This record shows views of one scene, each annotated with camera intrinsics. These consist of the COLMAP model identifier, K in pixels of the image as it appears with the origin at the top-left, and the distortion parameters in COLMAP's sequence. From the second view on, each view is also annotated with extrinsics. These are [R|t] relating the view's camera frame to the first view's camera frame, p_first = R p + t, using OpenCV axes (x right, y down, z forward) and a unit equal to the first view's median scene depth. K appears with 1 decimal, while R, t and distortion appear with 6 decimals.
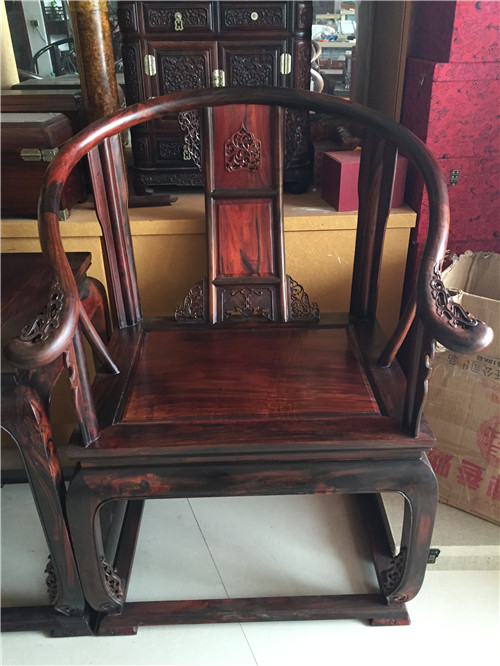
lens RADIAL K [[589.7, 0, 249.7], [0, 589.7, 335.5], [0, 0, 1]] dist [0.079816, -0.103332]
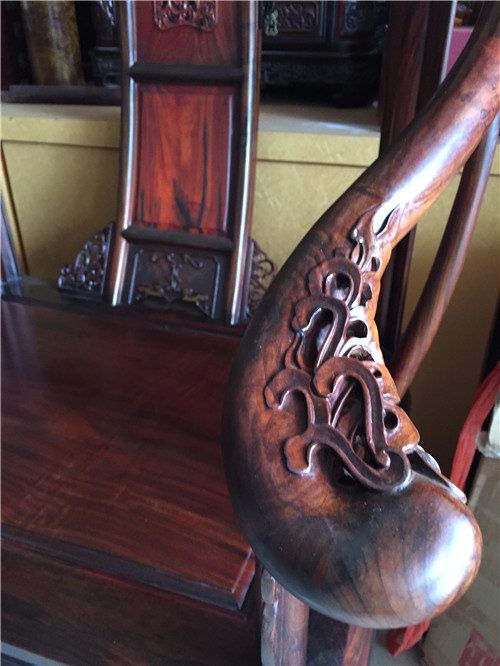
lens RADIAL K [[589.7, 0, 254.2], [0, 589.7, 332.1], [0, 0, 1]] dist [0.079816, -0.103332]
pose [[0.938803, 0.178196, -0.294779, 0.241908], [-0.170743, 0.983992, 0.051055, -0.047093], [0.299158, 0.002401, 0.954200, 0.492856]]
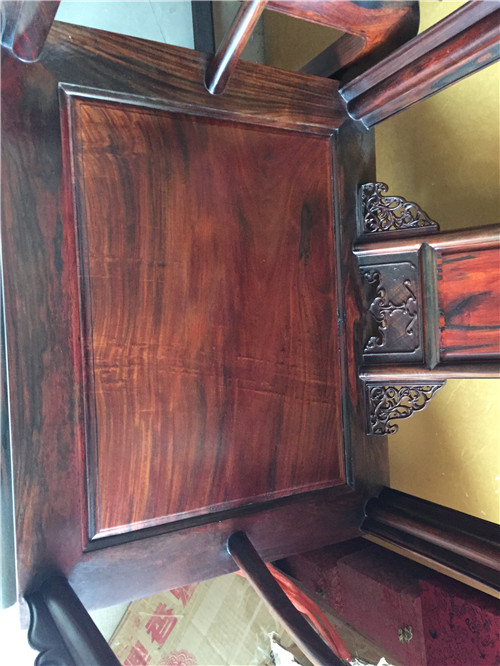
lens RADIAL K [[566.6, 0, 252.7], [0, 566.6, 329.2], [0, 0, 1]] dist [0.064185, -0.000505]
pose [[0.018388, 0.999821, 0.004410, 0.010552], [-0.836072, 0.012957, 0.548467, -0.243480], [0.548312, -0.013773, 0.836161, 0.475128]]
